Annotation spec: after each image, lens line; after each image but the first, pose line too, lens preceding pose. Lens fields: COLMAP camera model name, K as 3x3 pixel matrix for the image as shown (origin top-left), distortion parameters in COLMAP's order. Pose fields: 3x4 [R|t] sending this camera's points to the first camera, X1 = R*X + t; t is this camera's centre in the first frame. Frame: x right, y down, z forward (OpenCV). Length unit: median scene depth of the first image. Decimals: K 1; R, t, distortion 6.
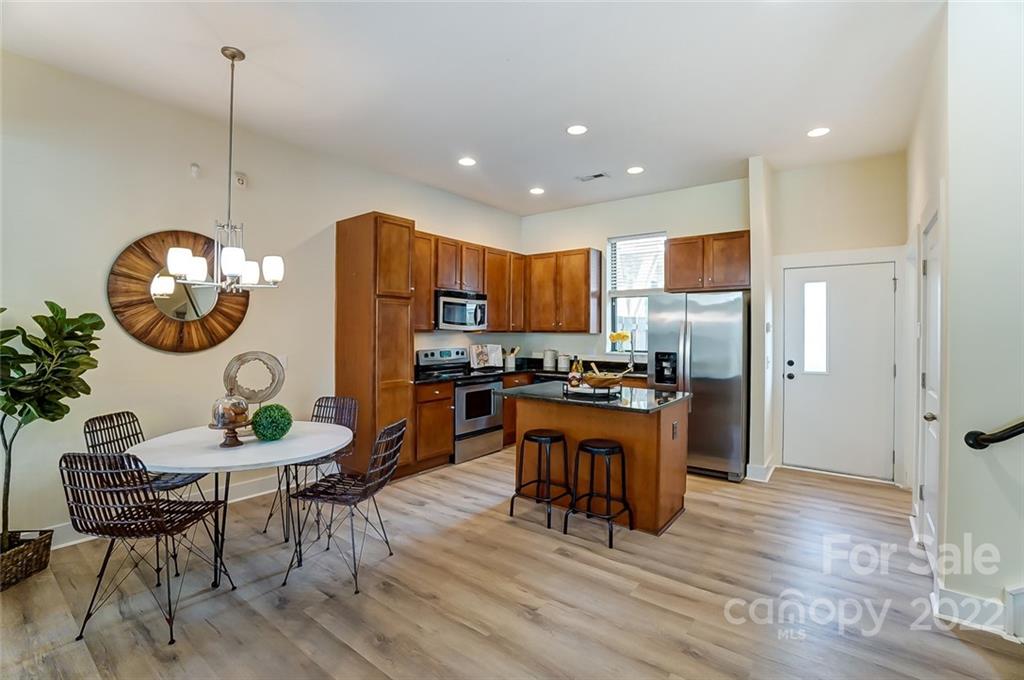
lens RADIAL K [[454.6, 0, 512.7], [0, 454.6, 329.8], [0, 0, 1]] dist [-0.063480, 0.024187]
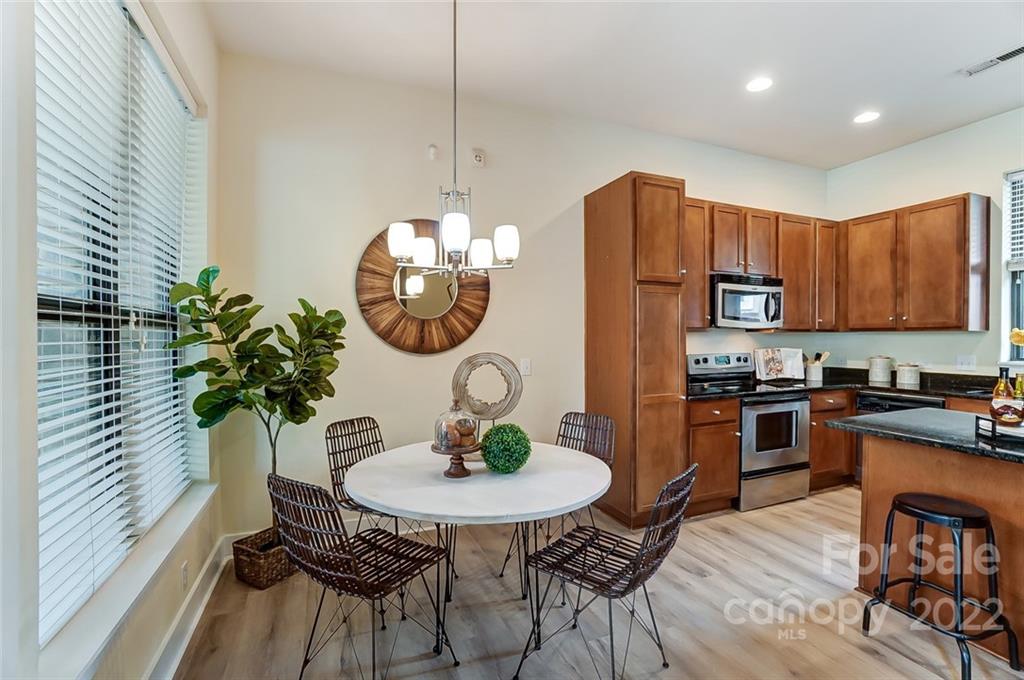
lens RADIAL K [[460.1, 0, 513.6], [0, 460.1, 343.2], [0, 0, 1]] dist [-0.066479, 0.025879]
pose [[0.866382, 0.000944, -0.499380, -0.097715], [0.008084, 0.999841, 0.015915, 0.013741], [0.499316, -0.017825, 0.866237, 0.231480]]
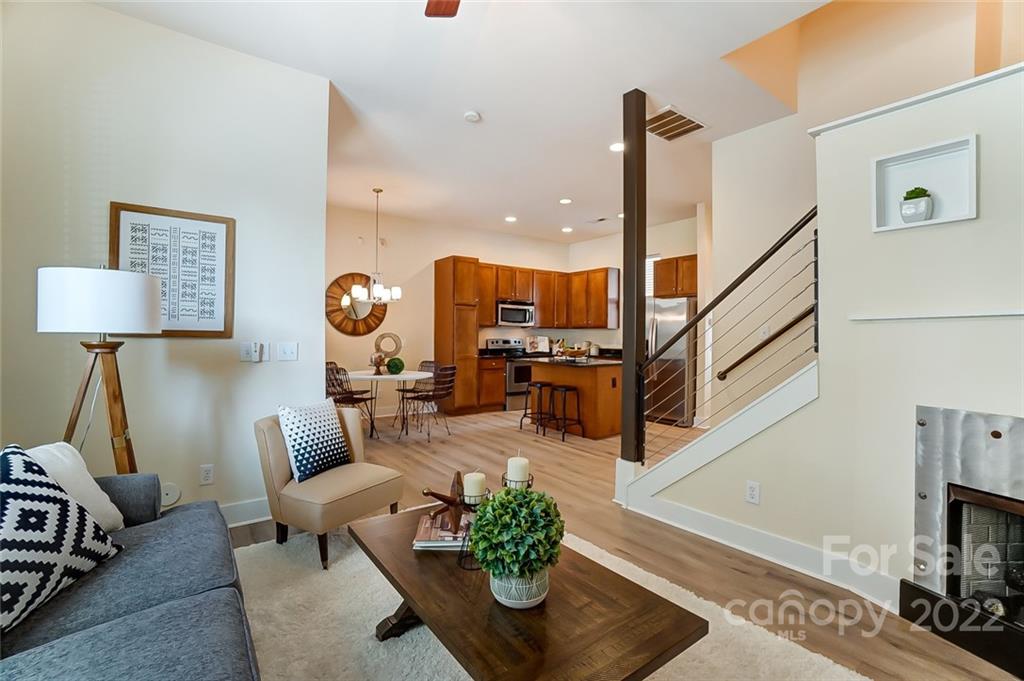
lens RADIAL K [[453.3, 0, 510.1], [0, 453.3, 336.8], [0, 0, 1]] dist [-0.038458, 0.000341]
pose [[0.960597, 0.001957, -0.277938, 0.383807], [-0.000858, 0.999991, 0.004074, 0.040272], [0.277943, -0.003675, 0.960590, -0.602160]]
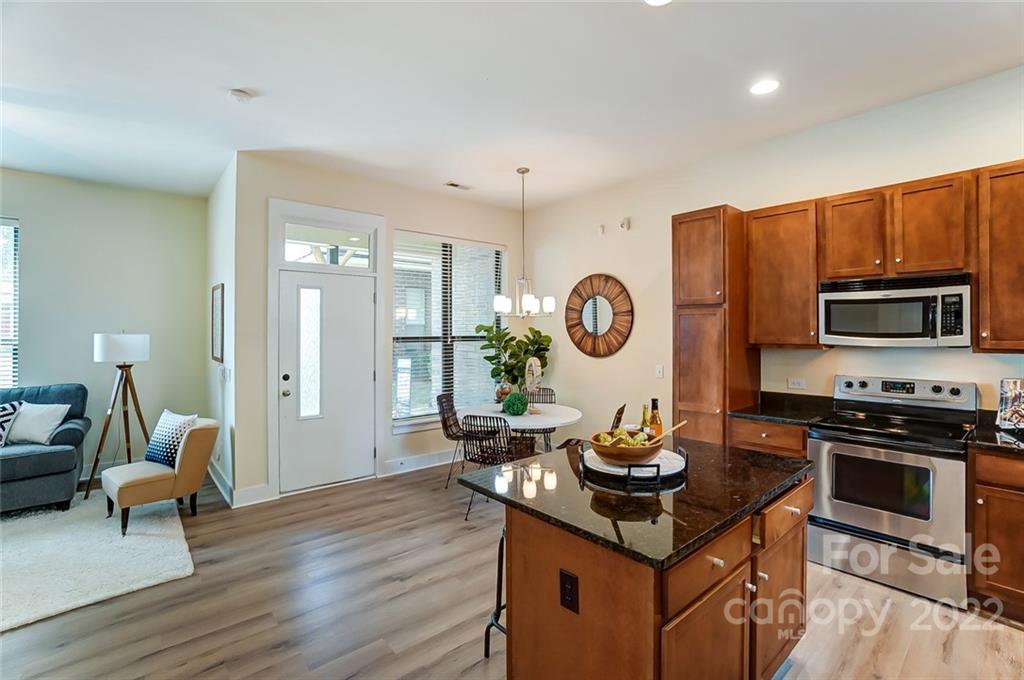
lens RADIAL K [[454.6, 0, 512.7], [0, 454.6, 329.8], [0, 0, 1]] dist [-0.063480, 0.024187]
pose [[-0.193485, -0.009634, -0.981056, 0.664302], [0.004345, 0.999934, -0.010676, -0.020639], [0.981094, -0.006328, -0.193431, 0.860002]]
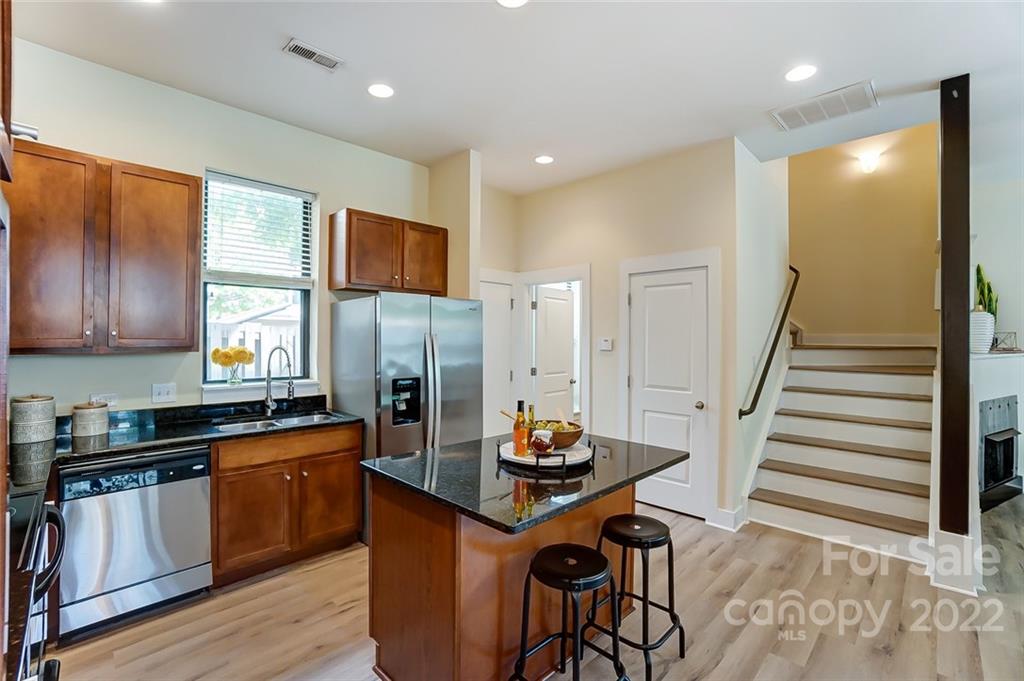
lens RADIAL K [[460.1, 0, 513.6], [0, 460.1, 343.7], [0, 0, 1]] dist [-0.066479, 0.025879]
pose [[0.126888, -0.014569, 0.991810, -0.377108], [-0.005307, 0.999868, 0.015366, -0.016571], [-0.991903, -0.007213, 0.126794, 0.863618]]
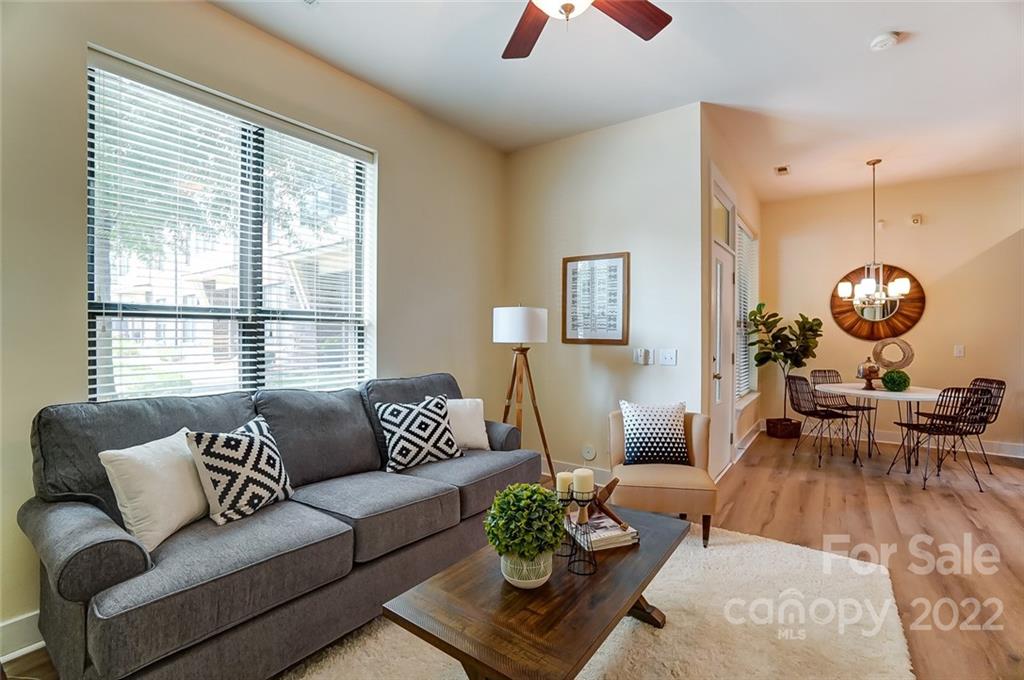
lens RADIAL K [[453.3, 0, 510.1], [0, 453.3, 336.3], [0, 0, 1]] dist [-0.038458, 0.000341]
pose [[0.026993, 0.001443, -0.999635, 0.689023], [0.002318, 0.999996, 0.001506, 0.025685], [0.999633, -0.002358, 0.026989, -0.304864]]
